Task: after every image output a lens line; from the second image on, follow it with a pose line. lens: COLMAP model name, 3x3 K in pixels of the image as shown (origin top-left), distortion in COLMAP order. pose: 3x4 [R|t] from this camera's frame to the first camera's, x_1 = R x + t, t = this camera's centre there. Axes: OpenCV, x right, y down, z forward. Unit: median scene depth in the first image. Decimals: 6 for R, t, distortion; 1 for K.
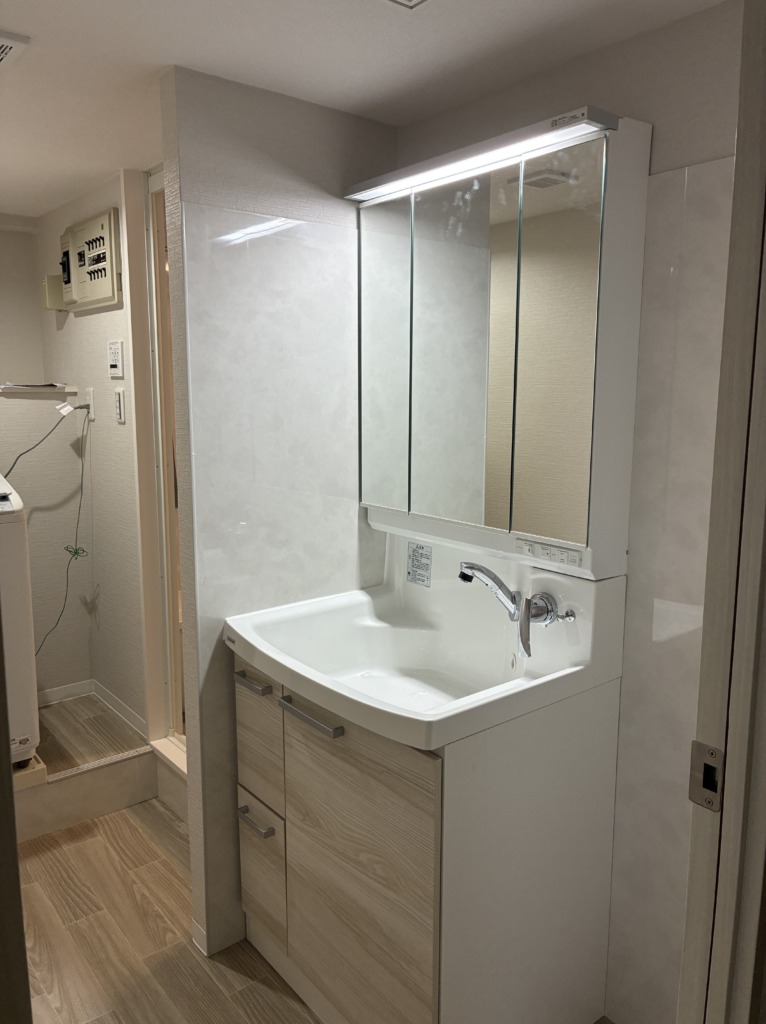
lens RADIAL K [[776.0, 0, 381.4], [0, 776.0, 505.0], [0, 0, 1]] dist [0.052311, -0.071050]
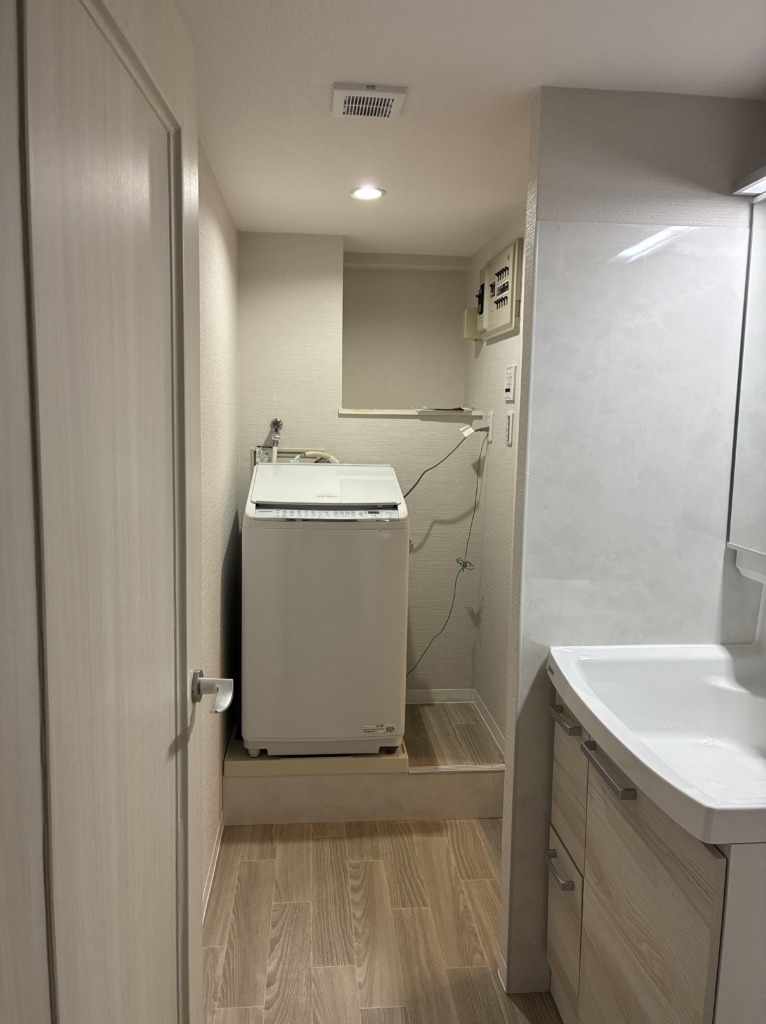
lens RADIAL K [[782.1, 0, 382.9], [0, 782.1, 508.8], [0, 0, 1]] dist [0.023090, -0.002468]
pose [[0.833035, 0.080170, -0.547380, 0.123227], [-0.099853, 0.994983, -0.006235, 0.002331], [0.544134, 0.059852, 0.836861, 0.060481]]
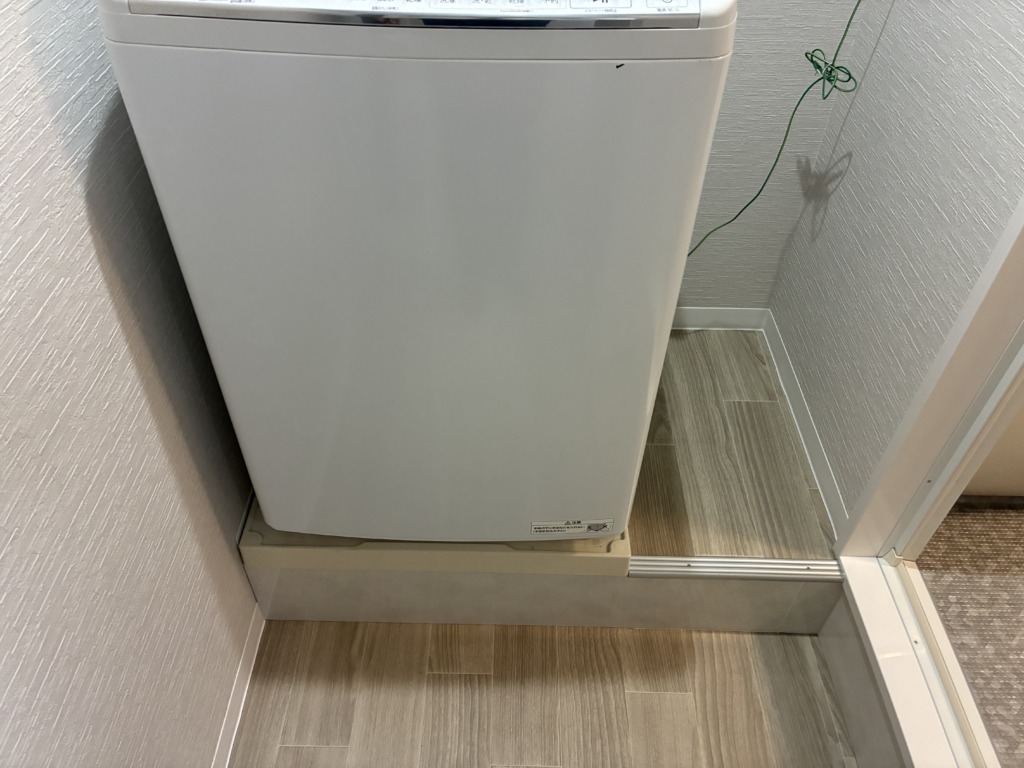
lens RADIAL K [[776.0, 0, 512.0], [0, 776.0, 384.0], [0, 0, 1]] dist [0.052311, -0.071050]
pose [[0.774015, 0.450114, -0.445307, -0.357514], [-0.111377, 0.789124, 0.604052, -0.051168], [0.623294, -0.417948, 0.660926, 0.760569]]
